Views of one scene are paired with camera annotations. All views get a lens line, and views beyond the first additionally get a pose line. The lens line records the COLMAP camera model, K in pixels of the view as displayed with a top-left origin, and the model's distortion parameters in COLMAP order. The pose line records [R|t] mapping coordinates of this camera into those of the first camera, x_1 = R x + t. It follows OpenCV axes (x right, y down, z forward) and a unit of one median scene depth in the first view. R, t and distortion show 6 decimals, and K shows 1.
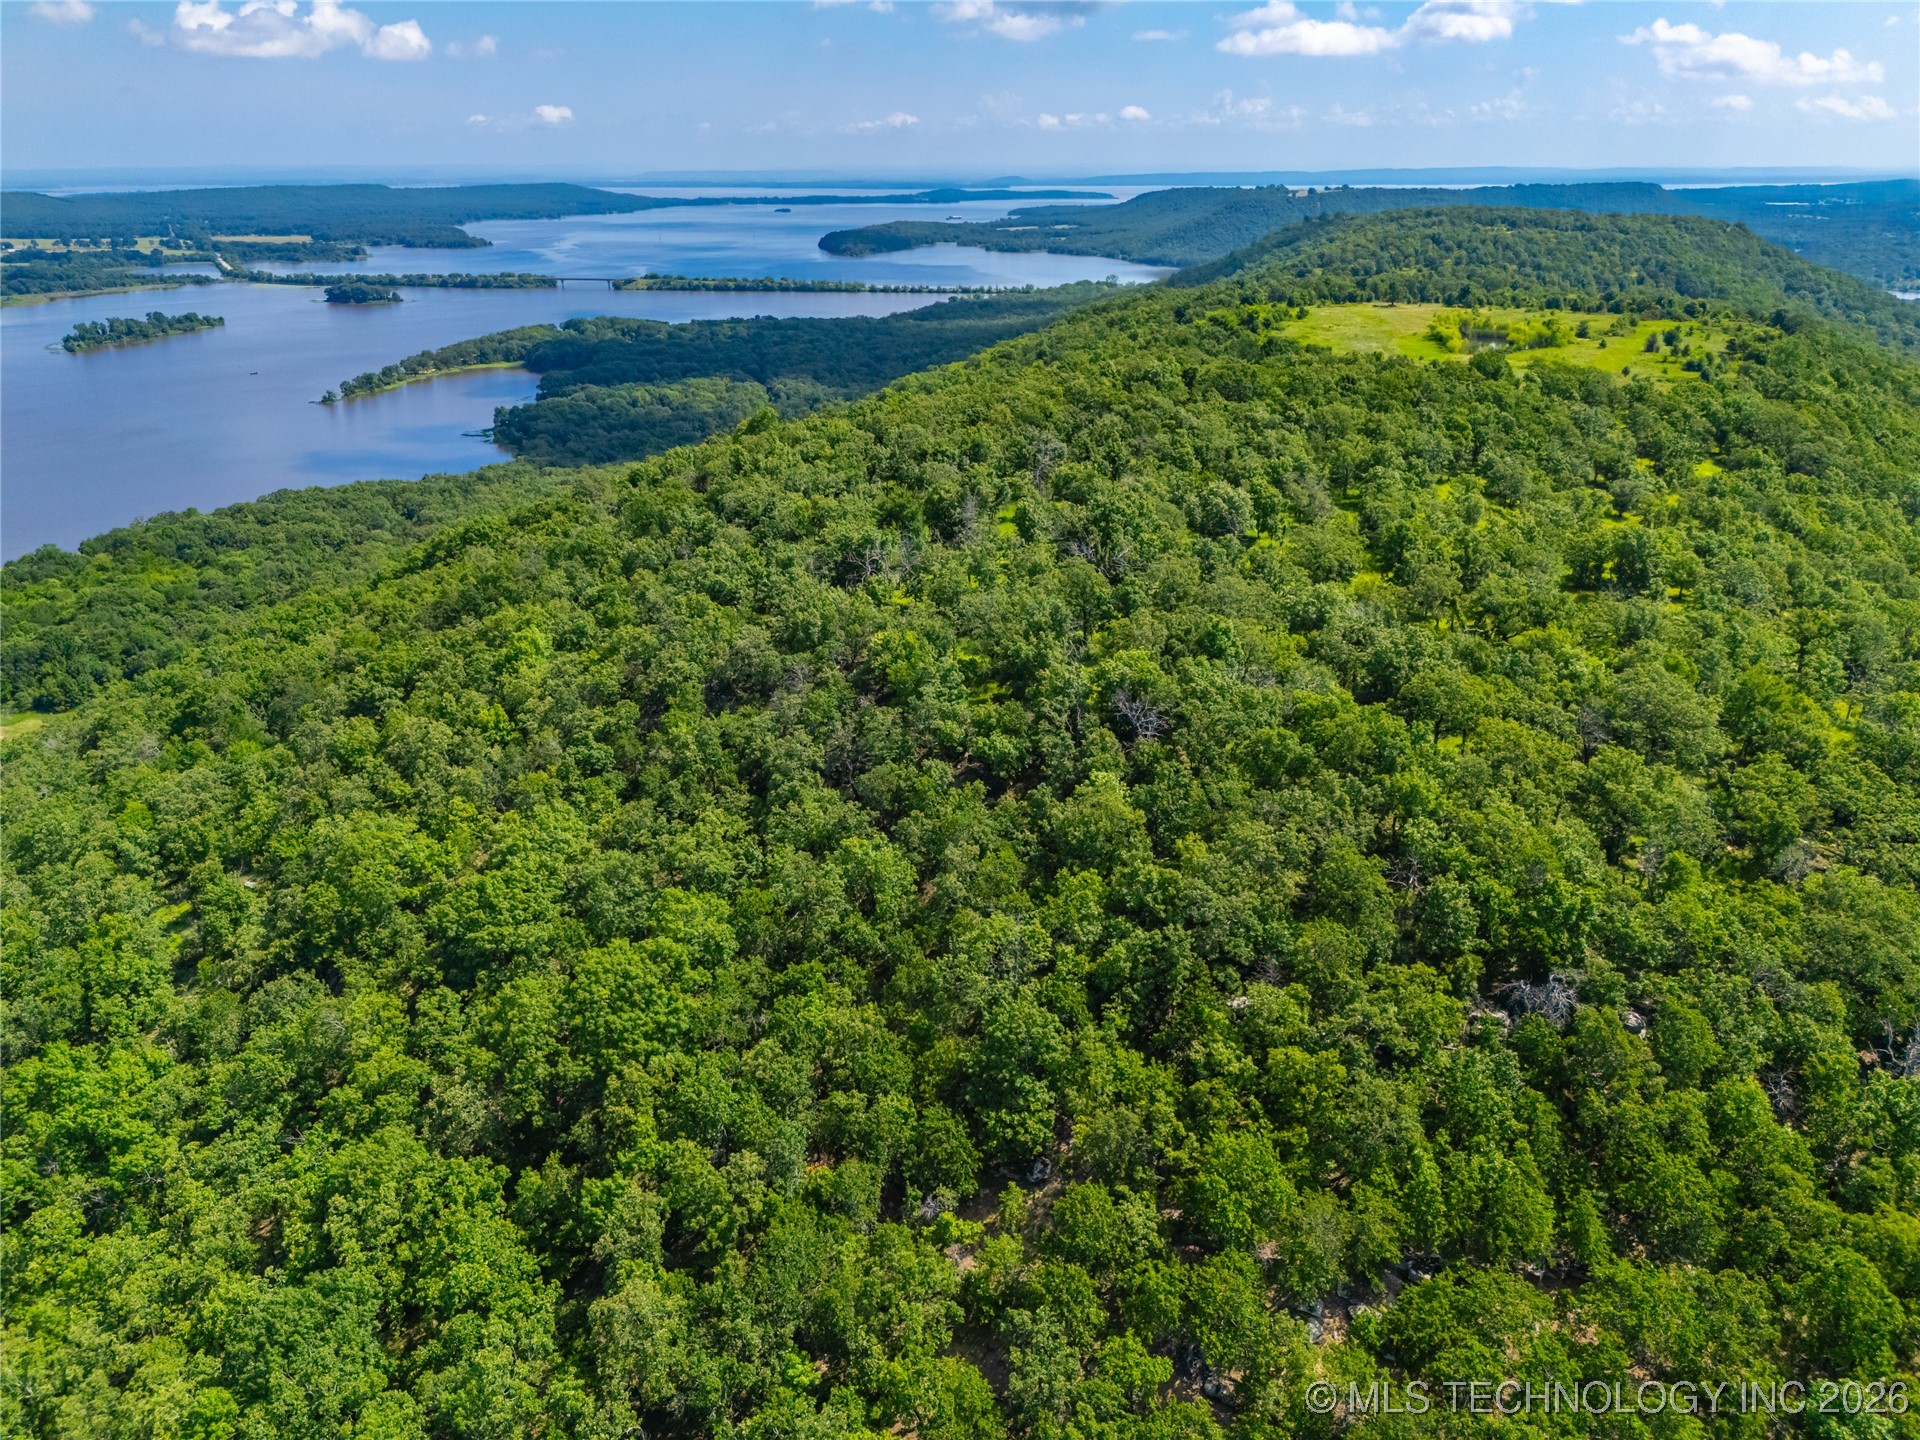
lens RADIAL K [[1461.0, 0, 960.0], [0, 1461.0, 720.0], [0, 0, 1]] dist [0.046300, -0.052743]
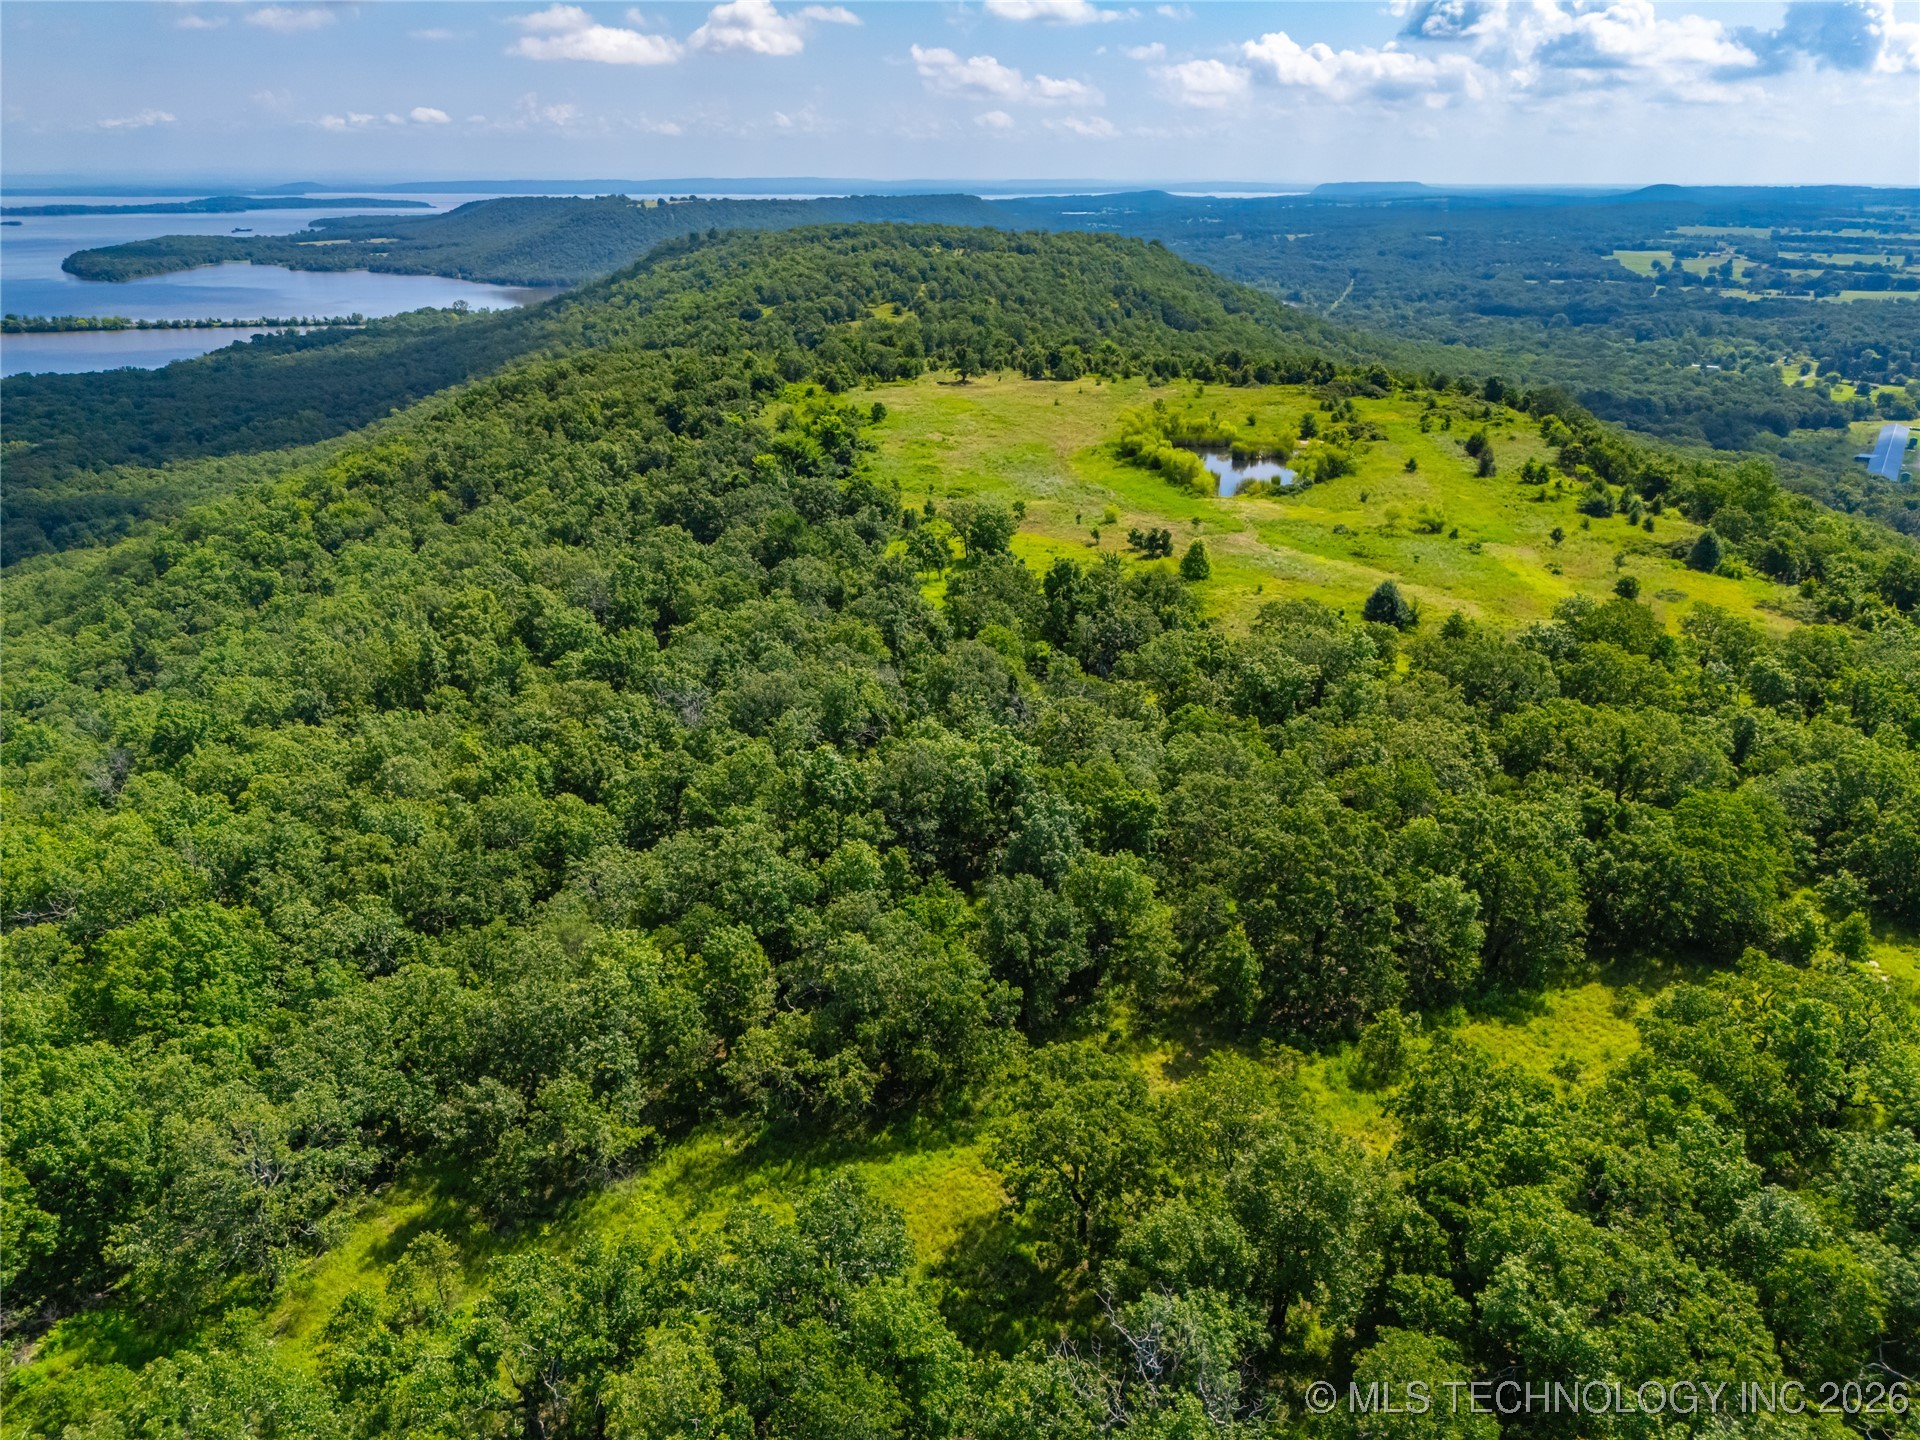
lens RADIAL K [[1440.3, 0, 960.0], [0, 1440.3, 720.0], [0, 0, 1]] dist [0.104188, -0.114130]
pose [[0.909130, -0.147029, 0.389699, 0.000273], [0.148182, 0.988584, 0.027287, -0.038262], [-0.389262, 0.032939, 0.920538, 0.100757]]
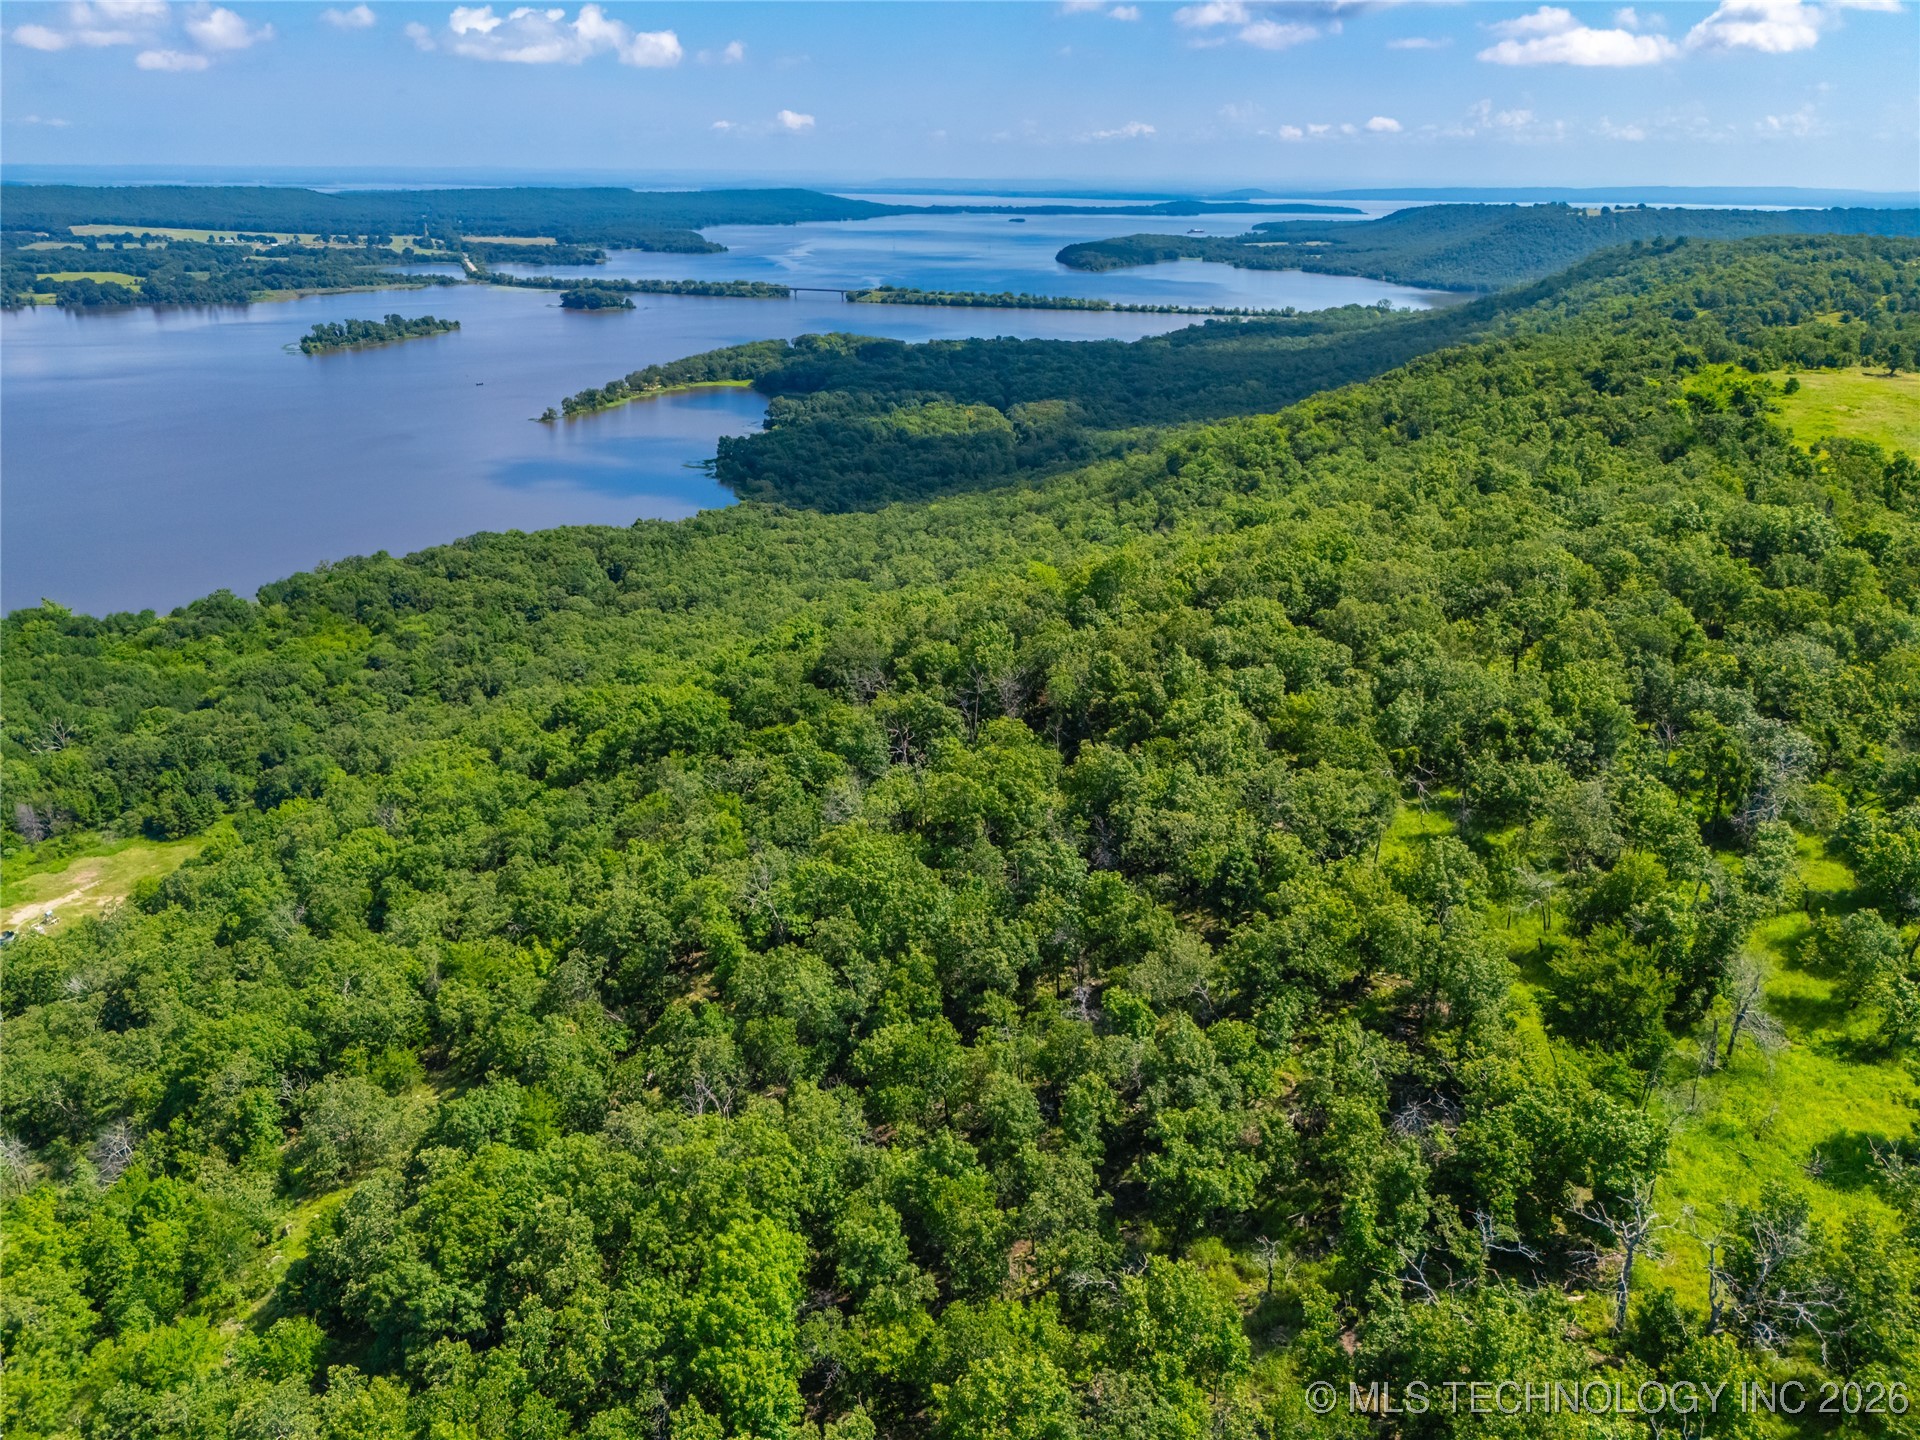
lens RADIAL K [[1477.9, 0, 949.9], [0, 1477.9, 724.6], [0, 0, 1]] dist [0.040285, -0.045159]
pose [[0.988209, 0.066544, -0.137893, -0.016533], [-0.067422, 0.997723, -0.001705, -0.019251], [0.137465, 0.010982, 0.990446, 0.050803]]
